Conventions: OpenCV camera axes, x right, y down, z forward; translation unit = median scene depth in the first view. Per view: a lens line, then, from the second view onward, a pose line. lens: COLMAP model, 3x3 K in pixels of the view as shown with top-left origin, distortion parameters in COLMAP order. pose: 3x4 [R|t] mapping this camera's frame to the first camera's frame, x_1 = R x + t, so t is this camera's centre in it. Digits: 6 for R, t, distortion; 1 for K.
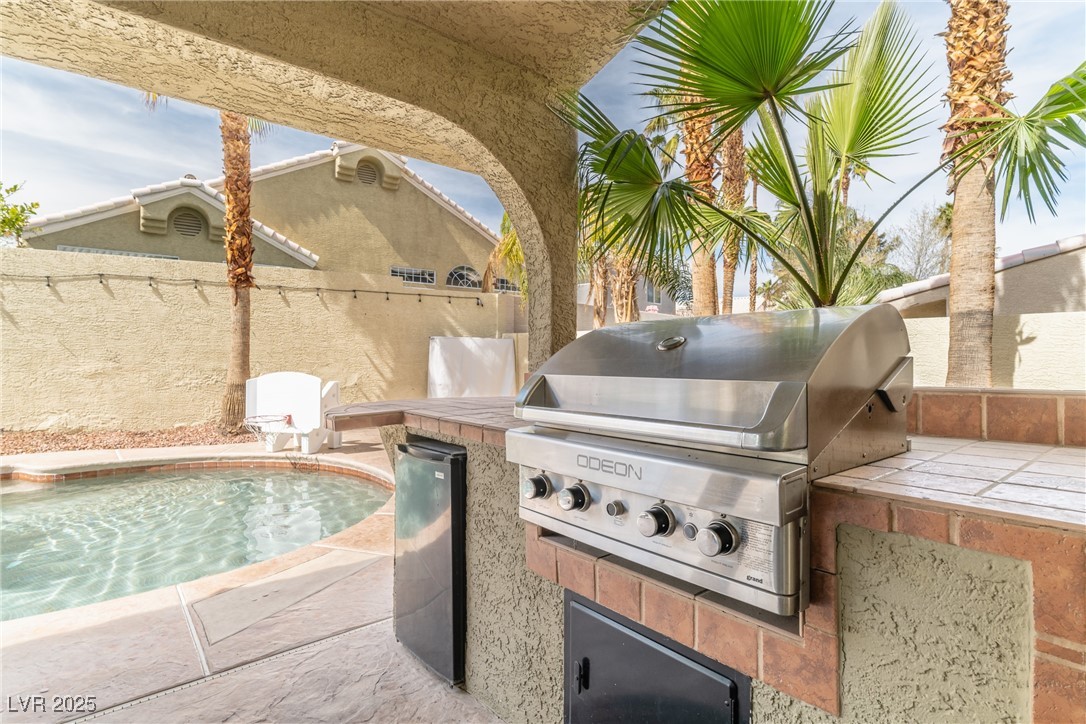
lens RADIAL K [[553.6, 0, 545.5], [0, 553.6, 362.1], [0, 0, 1]] dist [-0.007096, 0.004091]
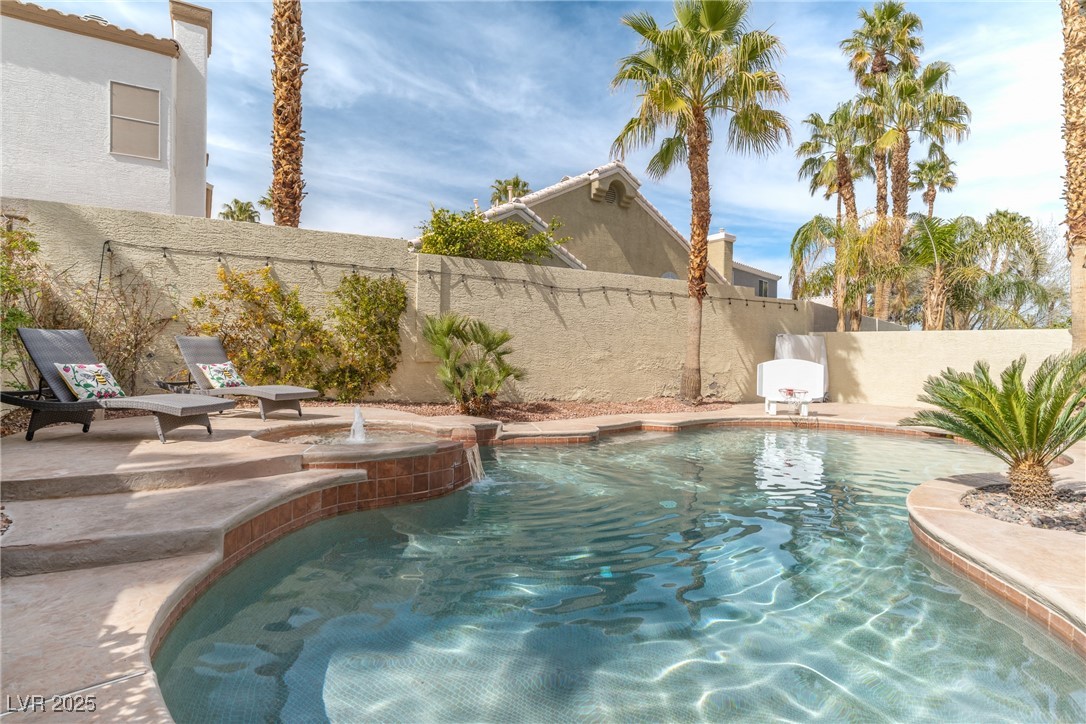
lens RADIAL K [[553.6, 0, 541.9], [0, 553.6, 360.6], [0, 0, 1]] dist [-0.007096, 0.004091]
pose [[0.999915, 0.006852, 0.011085, -0.910429], [-0.006915, 0.999960, 0.005662, 0.015342], [-0.011046, -0.005738, 0.999923, -0.343448]]
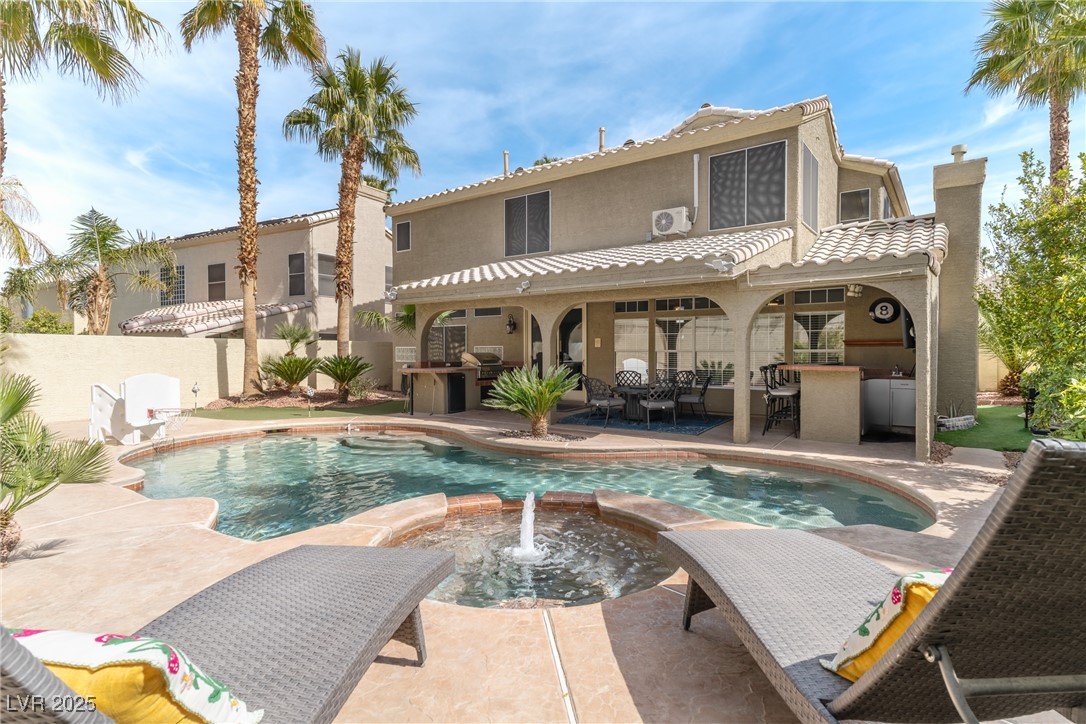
lens RADIAL K [[553.6, 0, 544.8], [0, 553.6, 360.5], [0, 0, 1]] dist [-0.007096, 0.004091]
pose [[-0.254710, -0.023271, 0.966737, -1.482107], [0.003544, 0.999681, 0.024998, -0.030081], [-0.967011, 0.009794, -0.254546, 0.382755]]
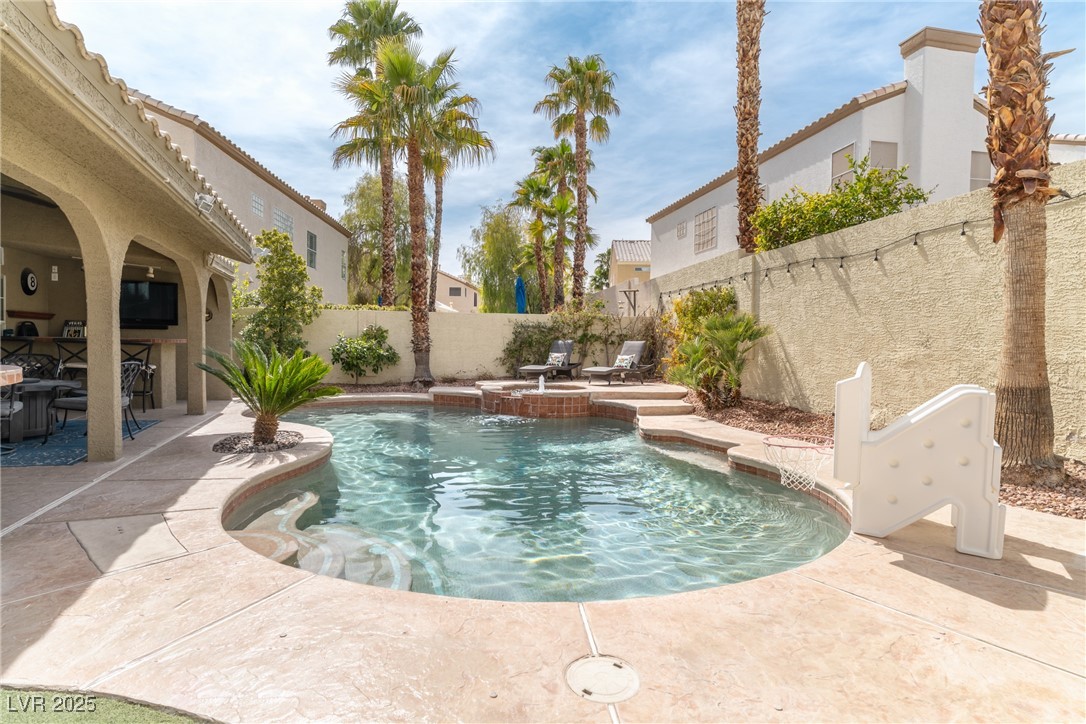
lens RADIAL K [[553.6, 0, 545.4], [0, 553.6, 361.8], [0, 0, 1]] dist [-0.007096, 0.004091]
pose [[-0.322331, 0.018826, -0.946440, 0.089591], [-0.017824, 0.999504, 0.025952, 0.008705], [0.946459, 0.025235, -0.321836, 0.713571]]
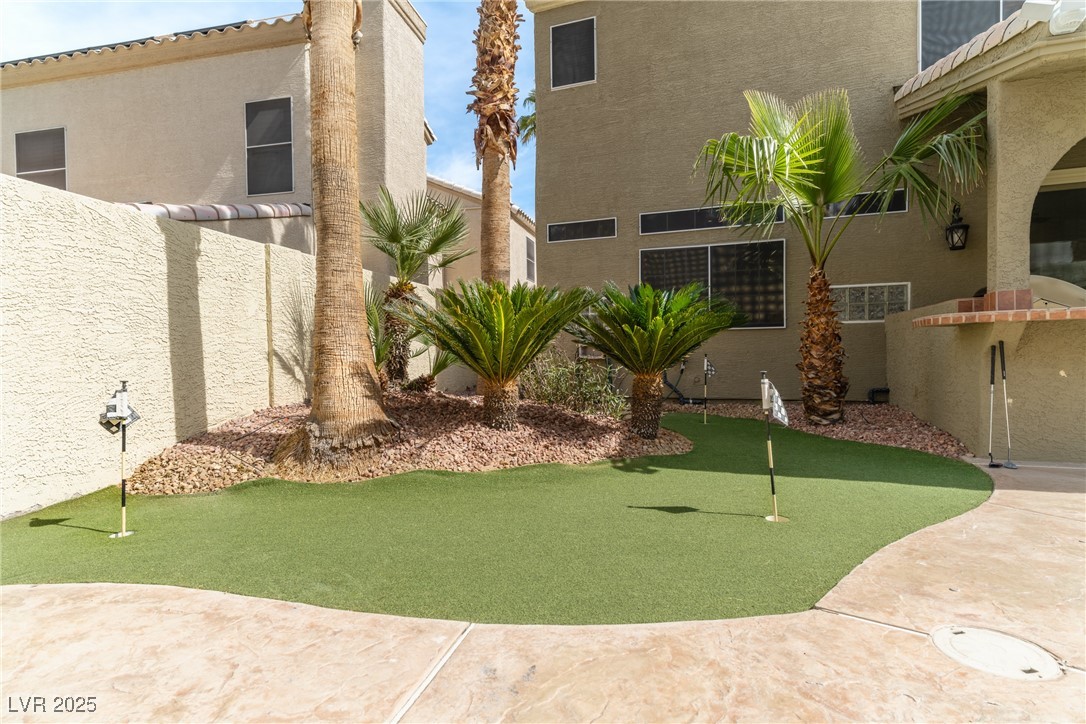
lens RADIAL K [[553.6, 0, 541.4], [0, 553.6, 360.8], [0, 0, 1]] dist [-0.007096, 0.004091]
pose [[-0.503021, -0.014211, 0.864157, -0.193157], [0.012953, 0.999629, 0.023978, 0.046985], [-0.864177, 0.023255, -0.502650, 0.863034]]
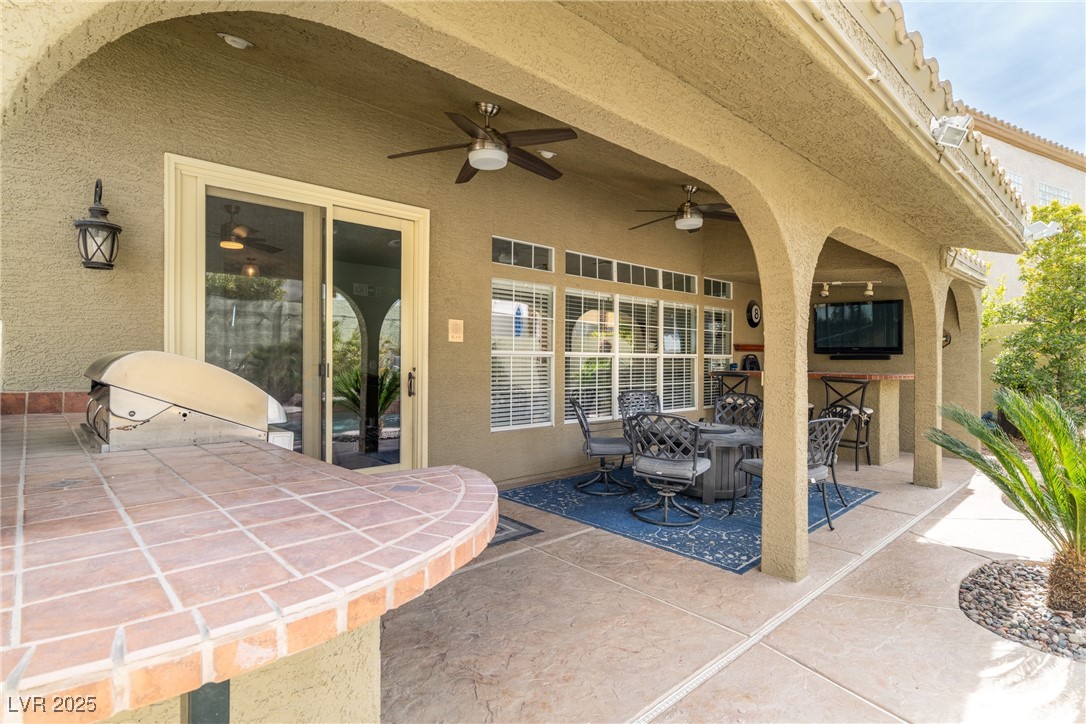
lens RADIAL K [[553.6, 0, 544.5], [0, 553.6, 361.8], [0, 0, 1]] dist [-0.007096, 0.004091]
pose [[-0.997140, -0.008959, -0.075050, -0.121977], [-0.009566, 0.999924, 0.007729, -0.013128], [0.074975, 0.008425, -0.997150, 0.447385]]
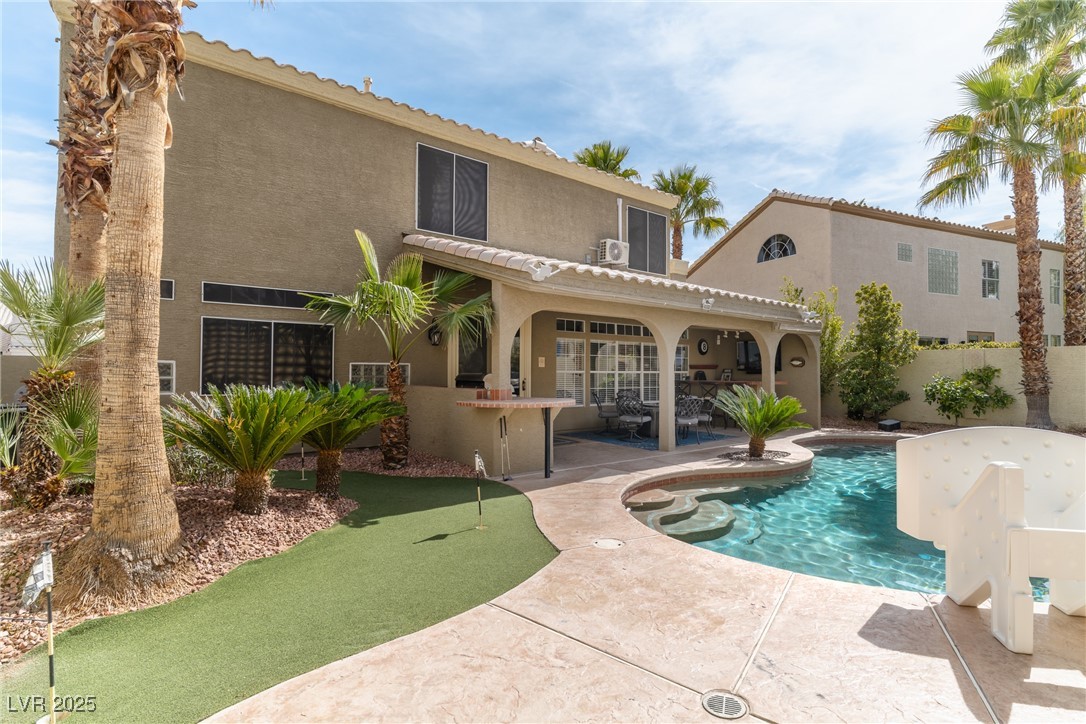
lens RADIAL K [[553.6, 0, 545.0], [0, 553.6, 361.0], [0, 0, 1]] dist [-0.007096, 0.004091]
pose [[-0.999678, -0.007755, -0.024174, -0.048975], [-0.007347, 0.999830, -0.016902, -0.021007], [0.024301, -0.016719, -0.999565, 1.178573]]
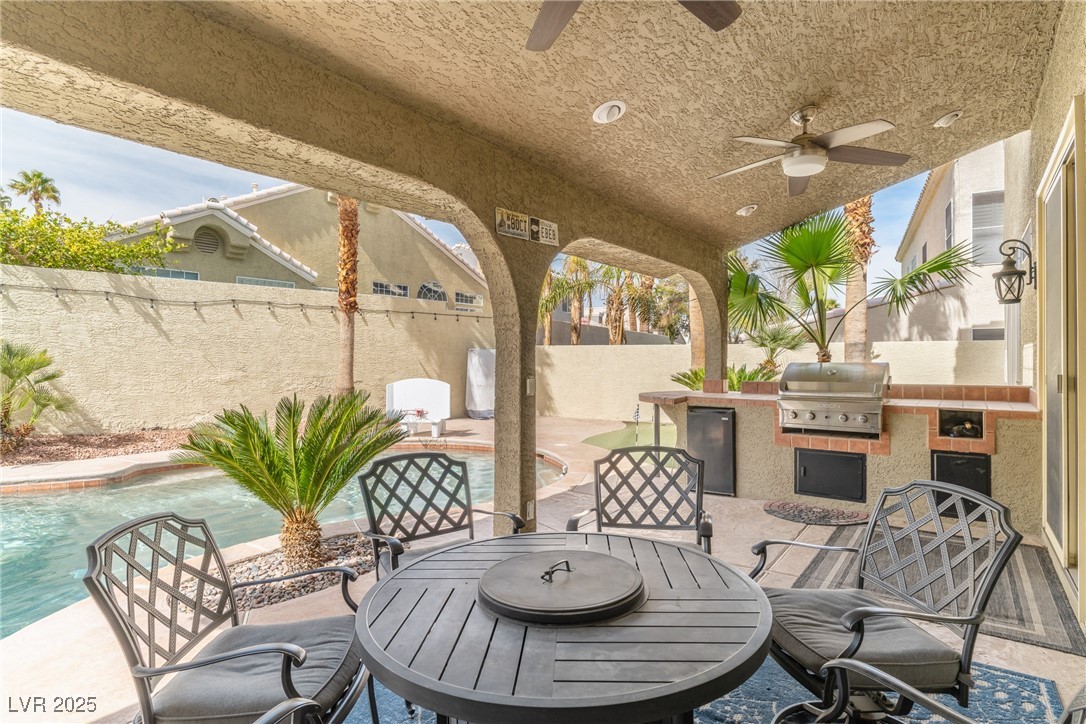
lens RADIAL K [[553.6, 0, 544.3], [0, 553.6, 363.2], [0, 0, 1]] dist [-0.007096, 0.004091]
pose [[0.973707, -0.004008, 0.227768, -0.386875], [0.003610, 0.999991, 0.002165, -0.017418], [-0.227775, -0.001286, 0.973713, -0.330109]]
